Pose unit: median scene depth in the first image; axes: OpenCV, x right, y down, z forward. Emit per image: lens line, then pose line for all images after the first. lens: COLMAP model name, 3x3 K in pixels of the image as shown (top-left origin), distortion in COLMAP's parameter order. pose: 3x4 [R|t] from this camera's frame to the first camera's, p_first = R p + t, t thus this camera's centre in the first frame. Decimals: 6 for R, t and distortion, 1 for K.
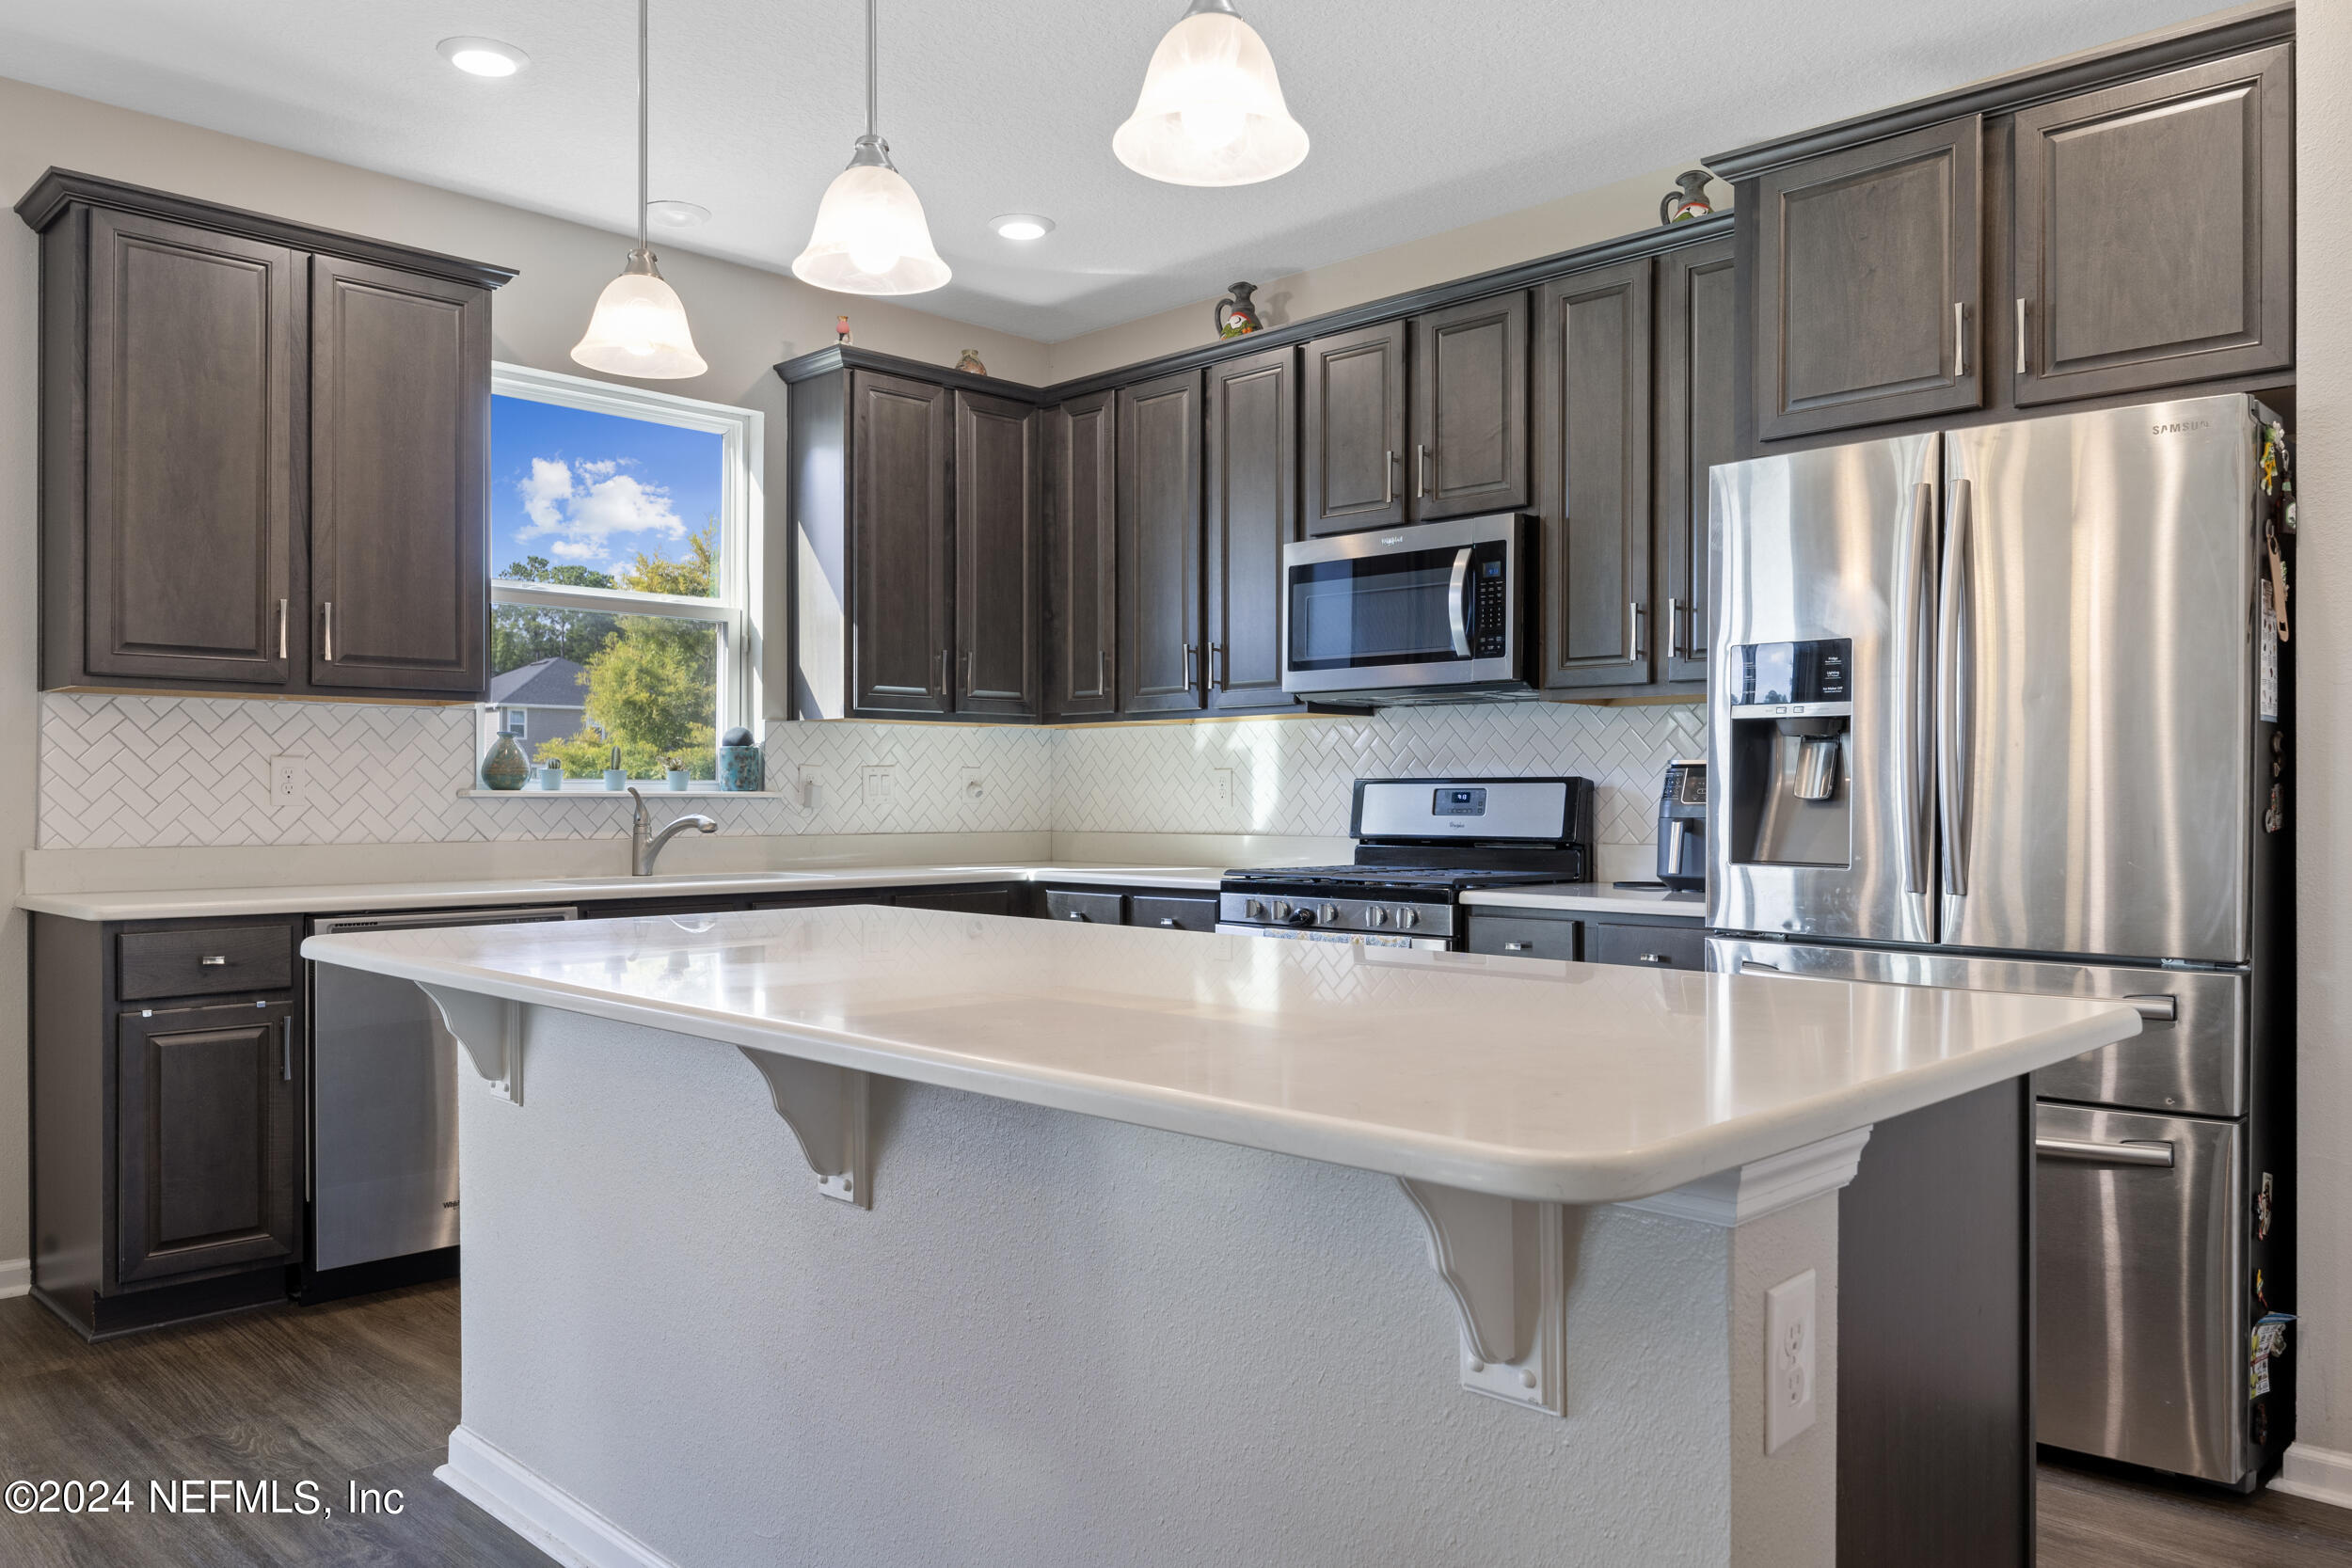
lens RADIAL K [[1698.6, 0, 1179.5], [0, 1698.6, 792.8], [0, 0, 1]] dist [-0.005335, 0.002531]
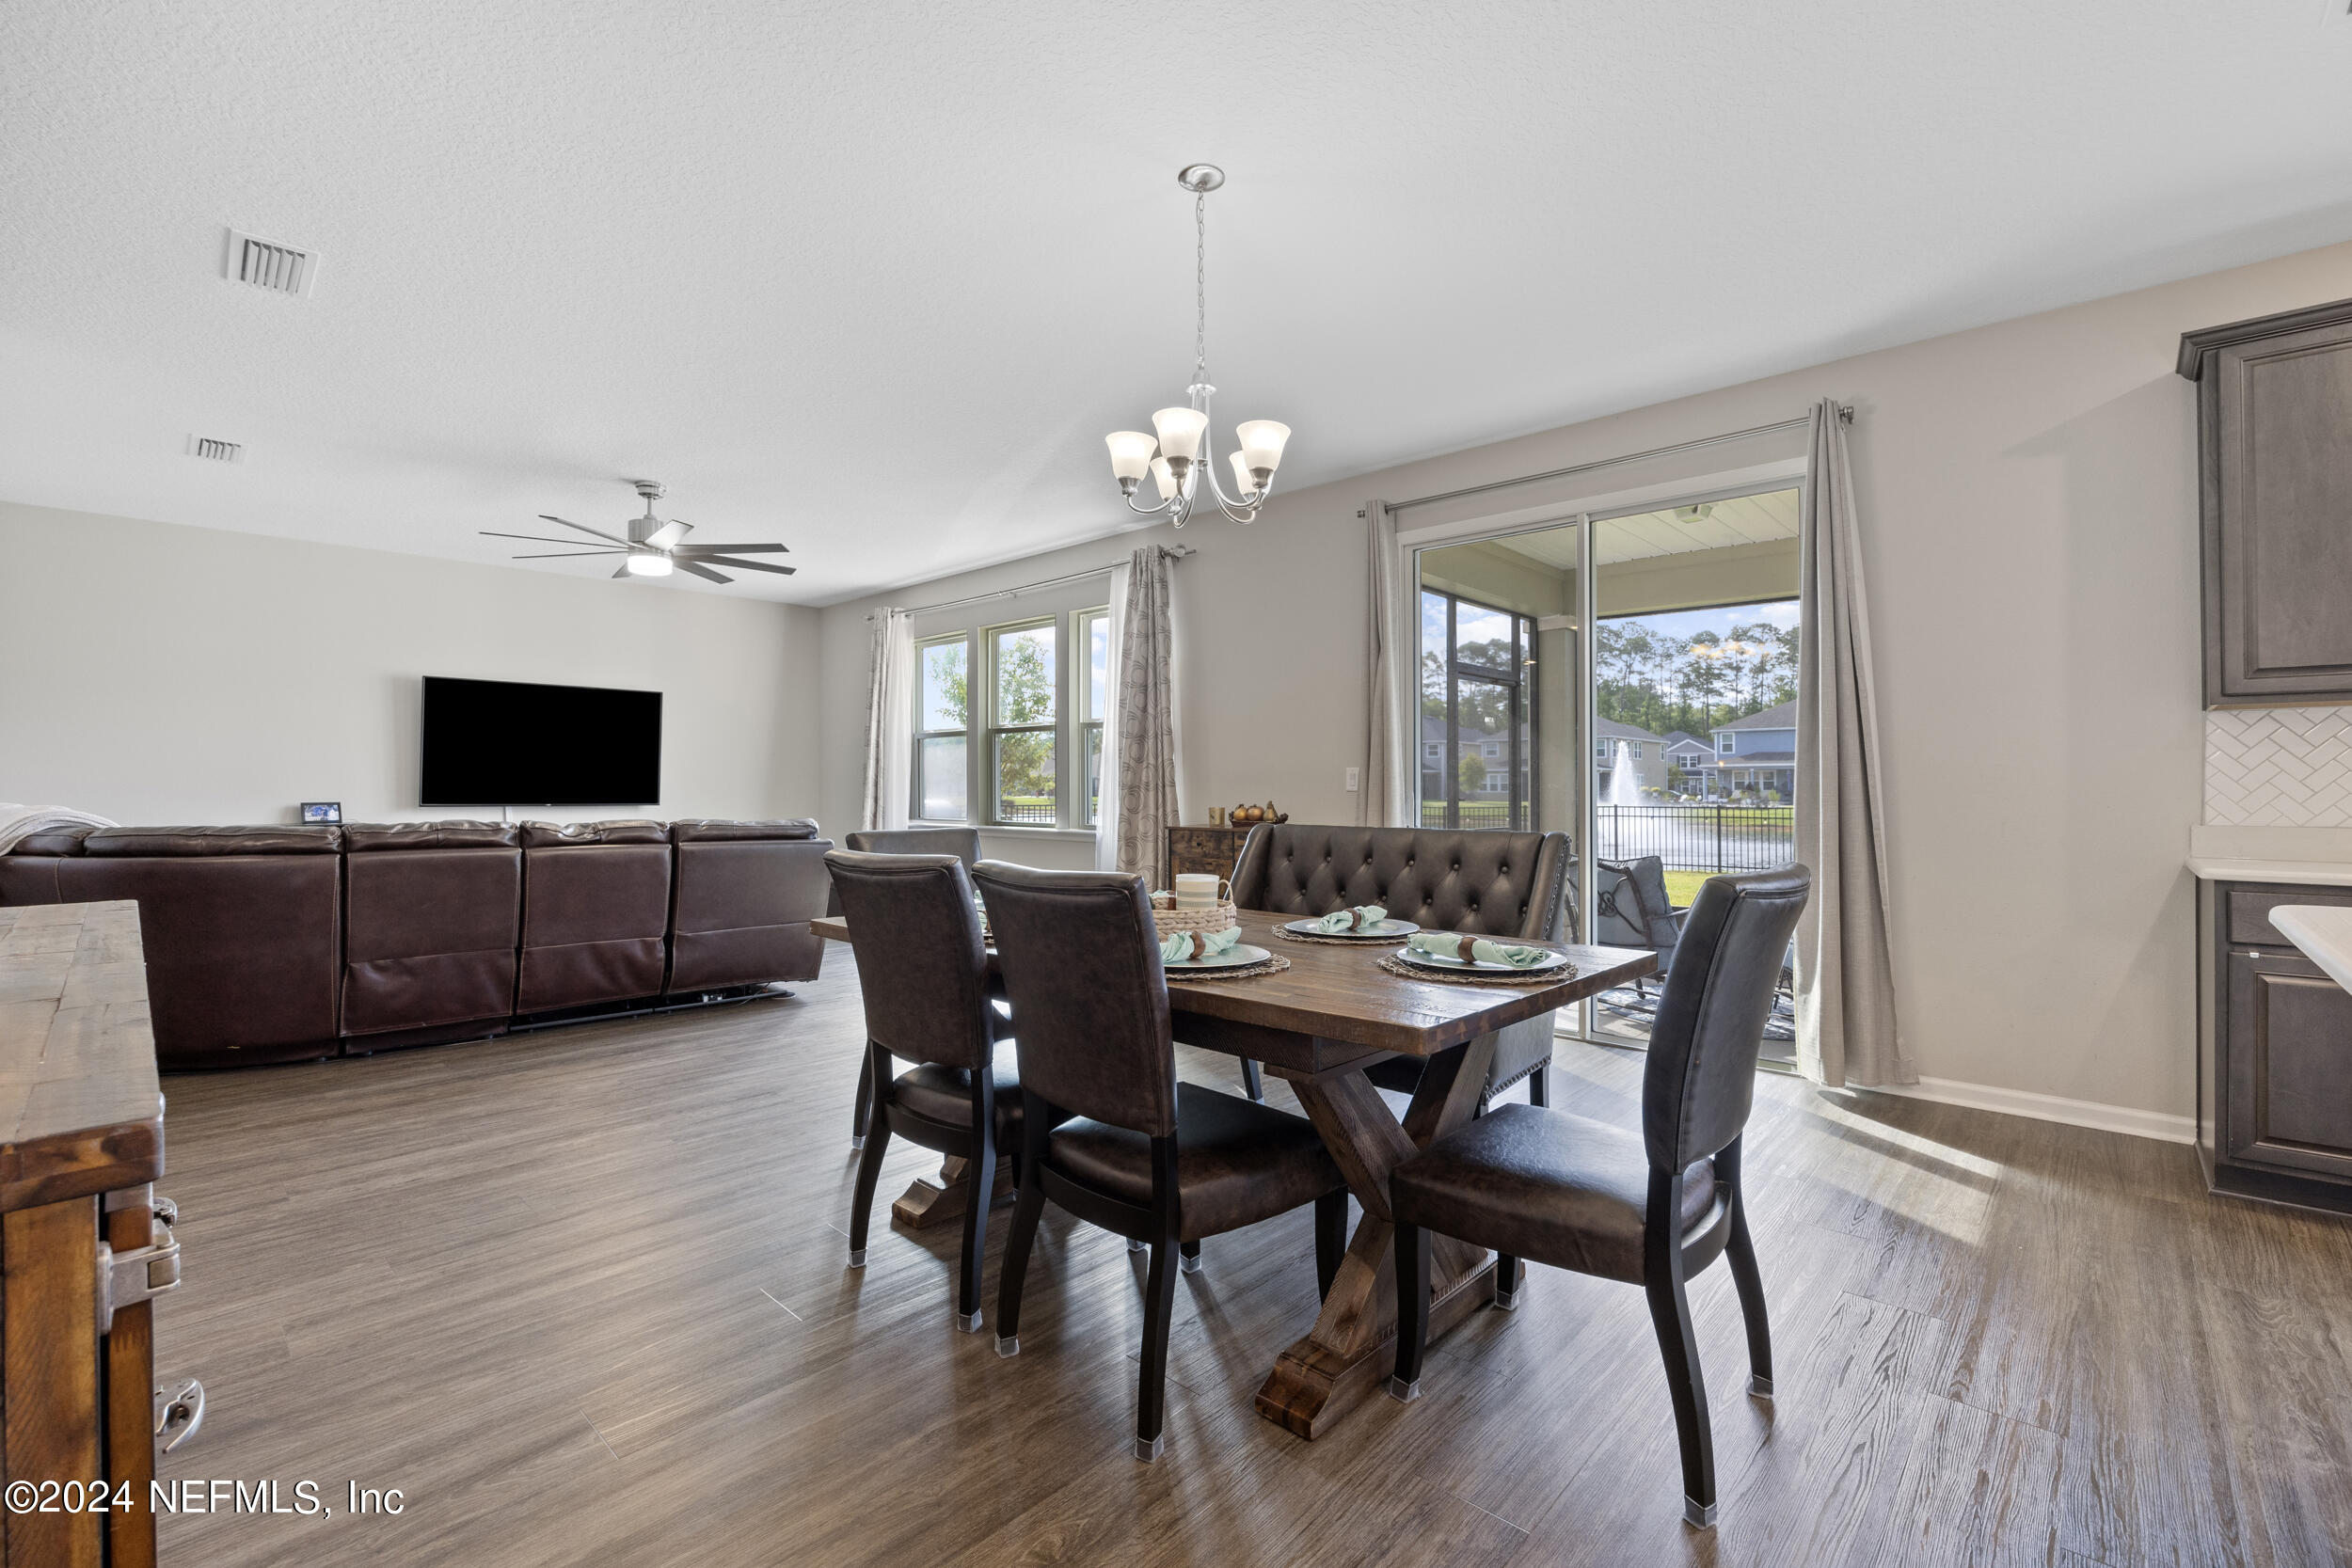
lens RADIAL K [[1019.0, 0, 1197.9], [0, 1019.0, 777.3], [0, 0, 1]] dist [-0.023231, 0.003353]
pose [[0.044344, -0.009170, -0.998974, 0.095148], [0.002255, 0.999956, -0.009078, -0.000114], [0.999014, -0.001850, 0.044362, 0.137022]]
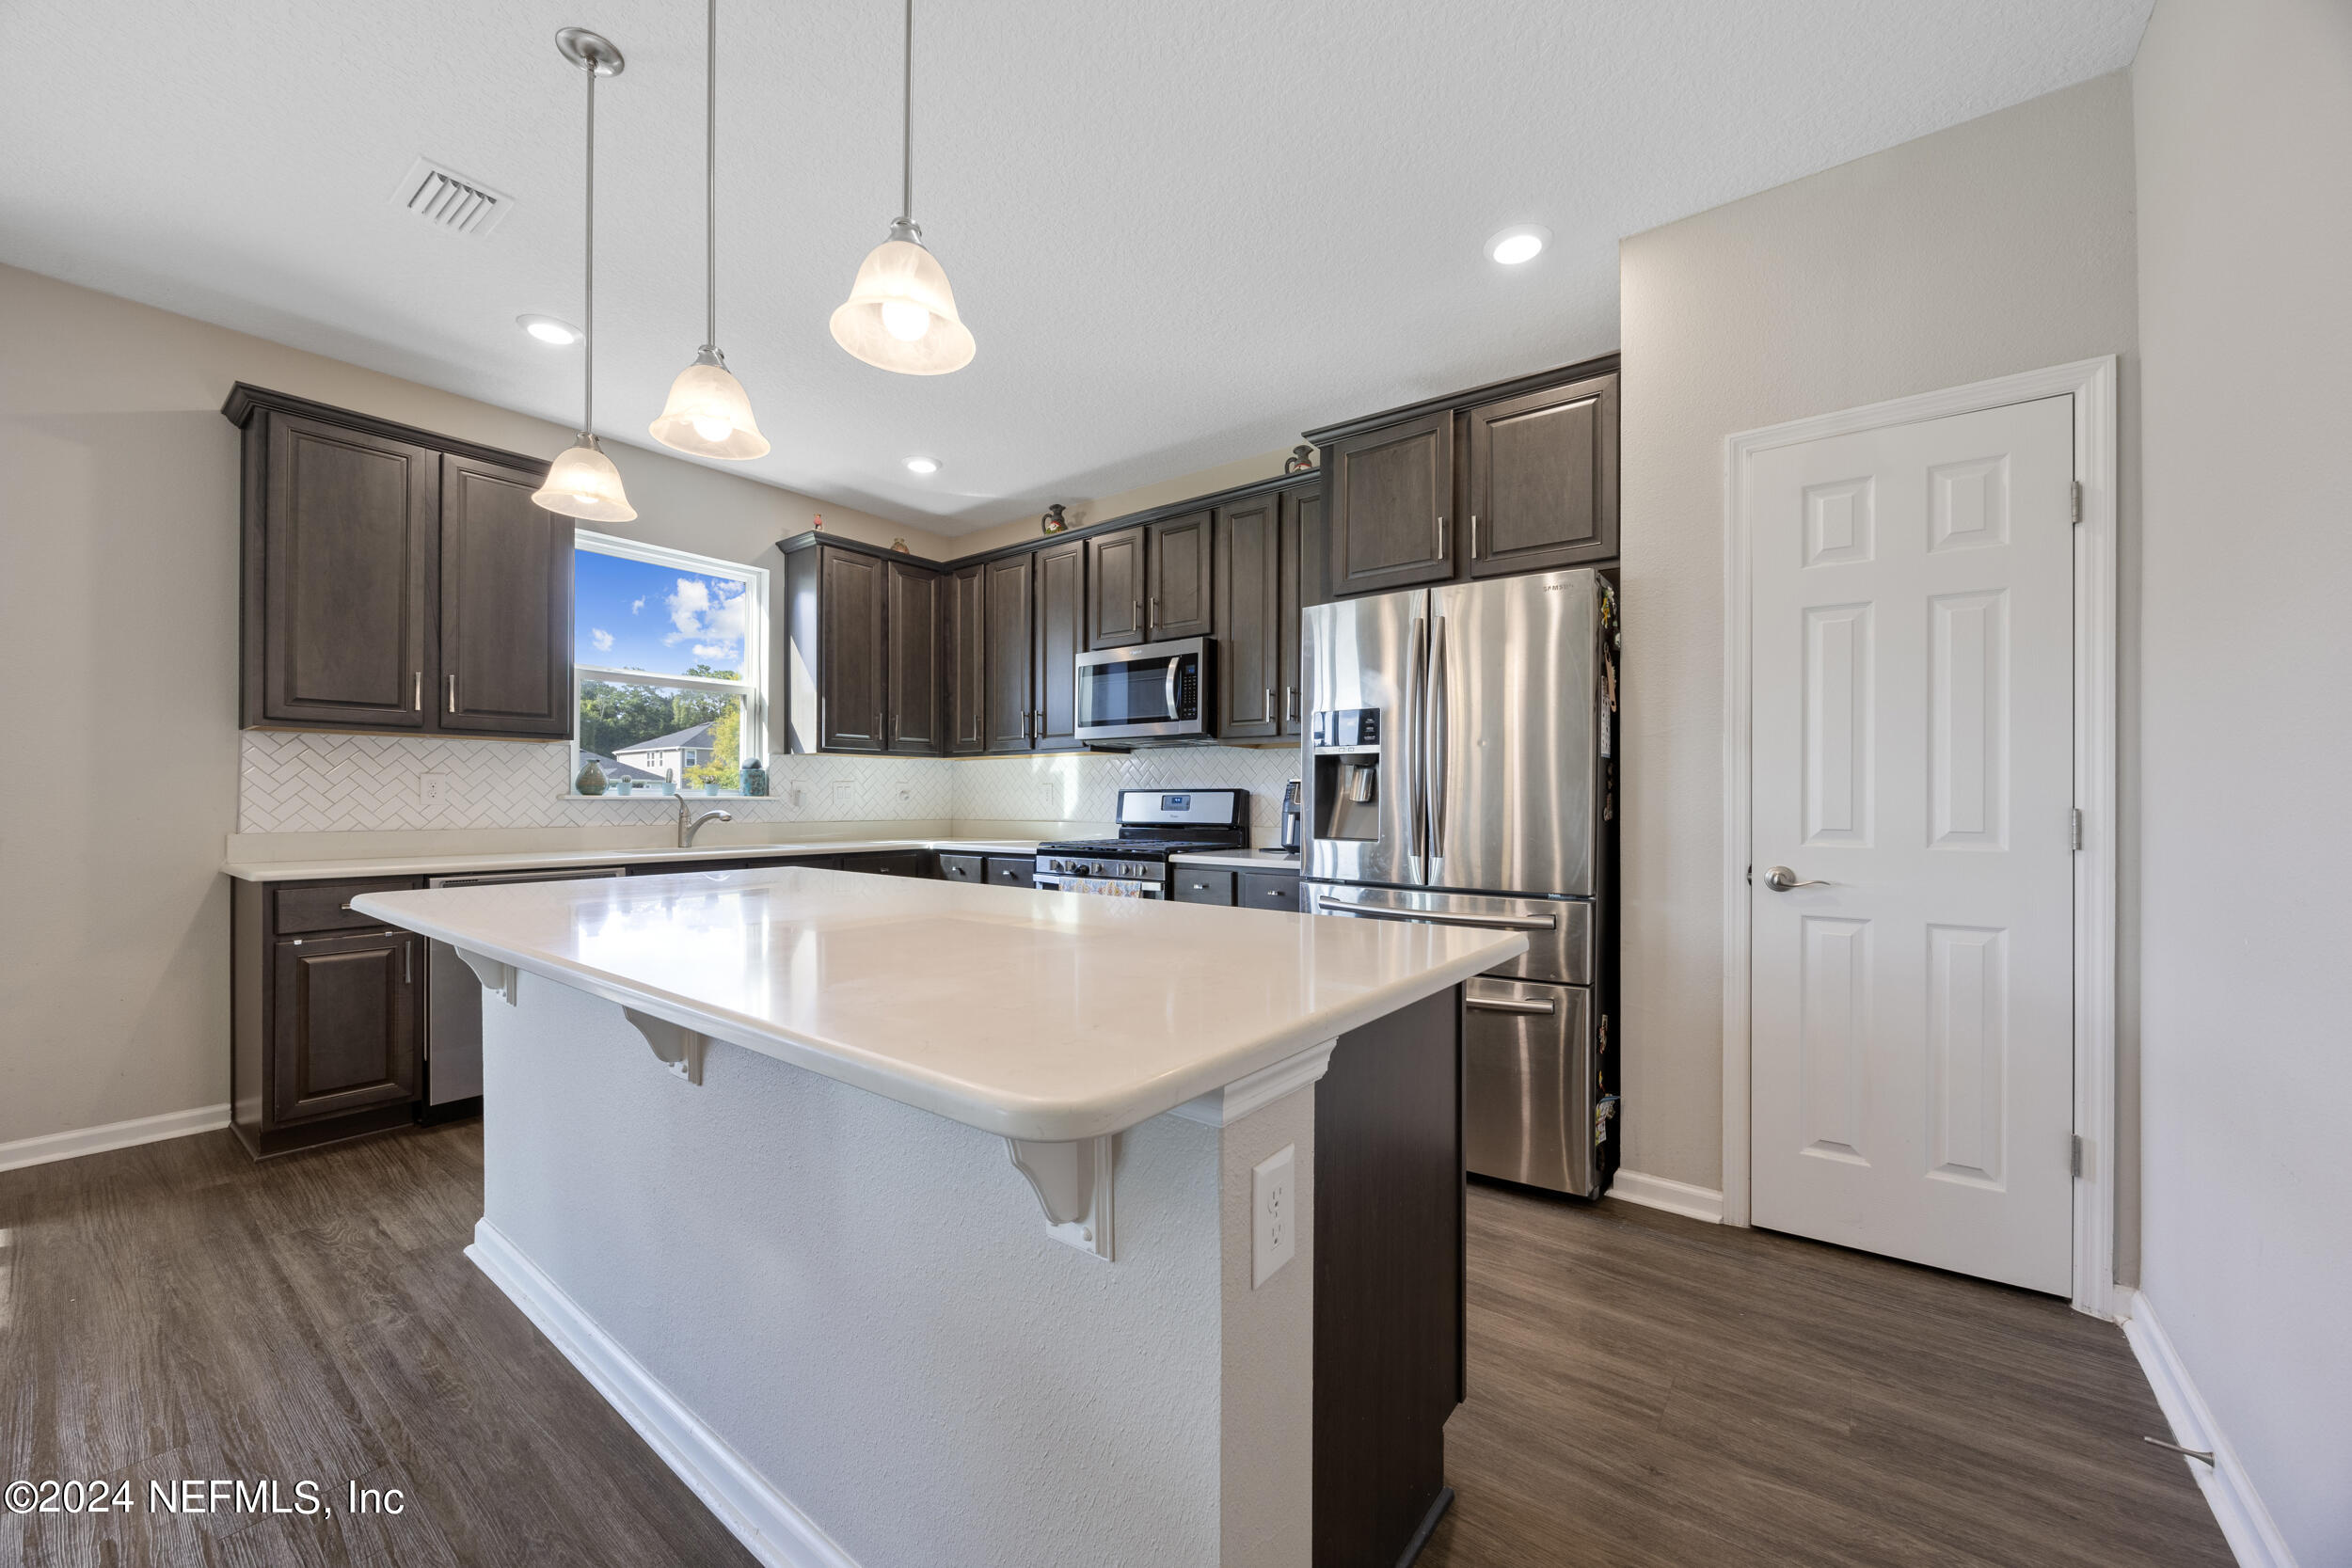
lens RADIAL K [[895.3, 0, 1182.3], [0, 895.3, 795.7], [0, 0, 1]] dist [-0.002569, -0.000264]
pose [[0.991947, 0.001556, 0.126646, 0.060603], [-0.001277, 0.999997, -0.002280, 0.000121], [-0.126649, 0.002100, 0.991945, 0.091983]]
